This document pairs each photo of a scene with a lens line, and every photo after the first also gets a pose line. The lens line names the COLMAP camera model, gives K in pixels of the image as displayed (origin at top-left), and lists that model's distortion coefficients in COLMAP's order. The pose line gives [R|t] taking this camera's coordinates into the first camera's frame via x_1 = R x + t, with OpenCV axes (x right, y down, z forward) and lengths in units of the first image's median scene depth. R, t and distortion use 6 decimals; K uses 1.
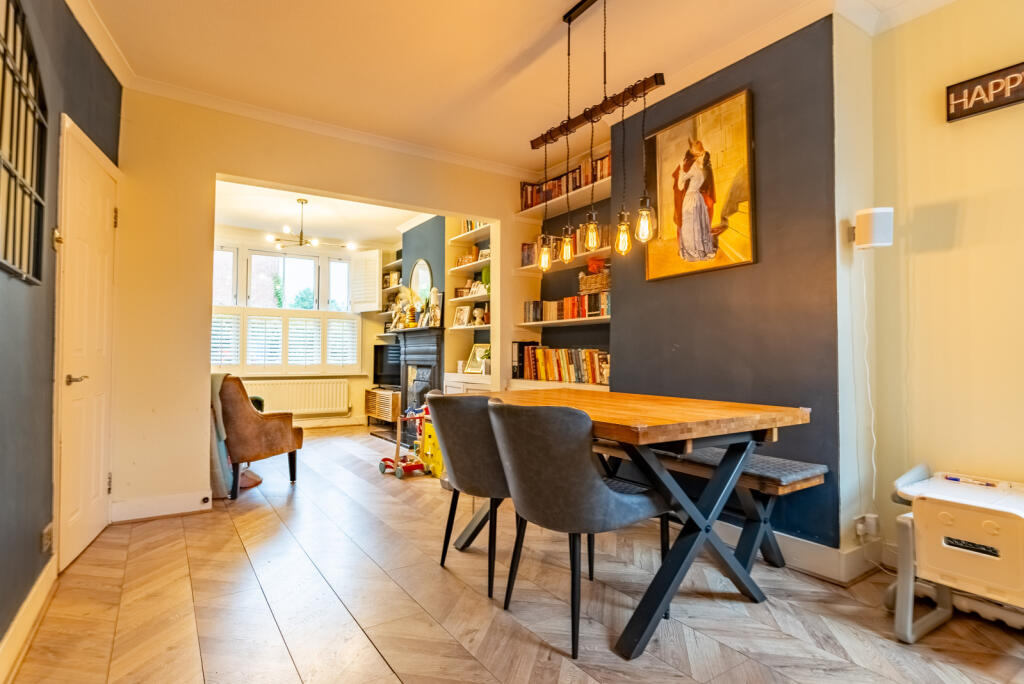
lens RADIAL K [[535.5, 0, 511.9], [0, 535.5, 340.5], [0, 0, 1]] dist [0.002959, 0.000008]
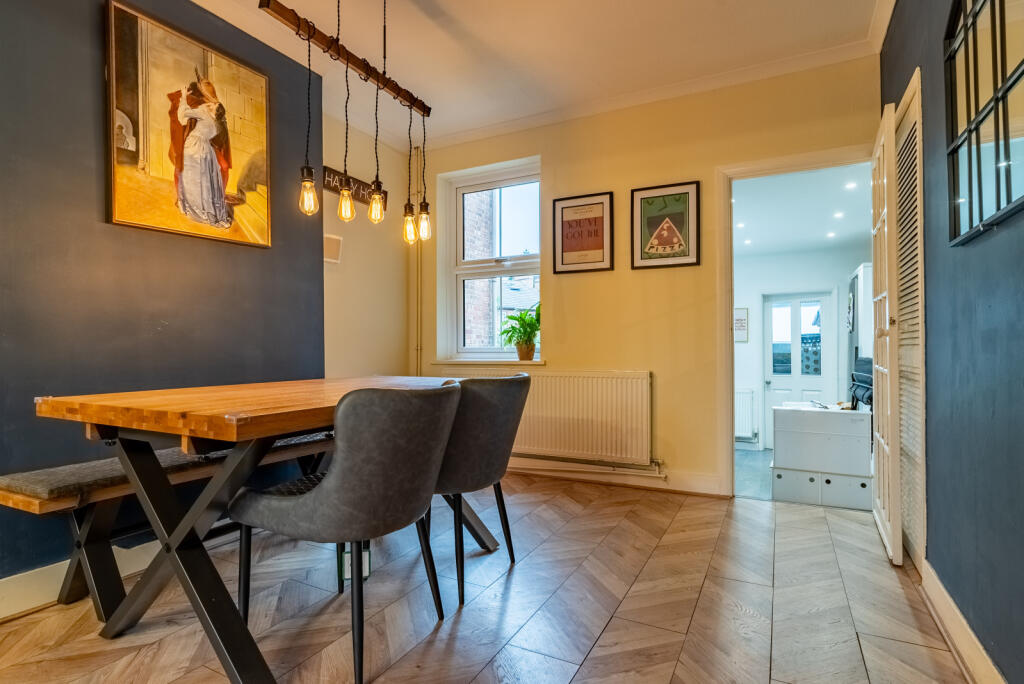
lens RADIAL K [[535.5, 0, 513.6], [0, 535.5, 344.4], [0, 0, 1]] dist [0.002959, 0.000008]
pose [[-0.498342, 0.003517, 0.866973, -0.630647], [-0.017523, 0.999747, -0.014128, 0.043871], [-0.866803, -0.022233, -0.498154, 1.013770]]
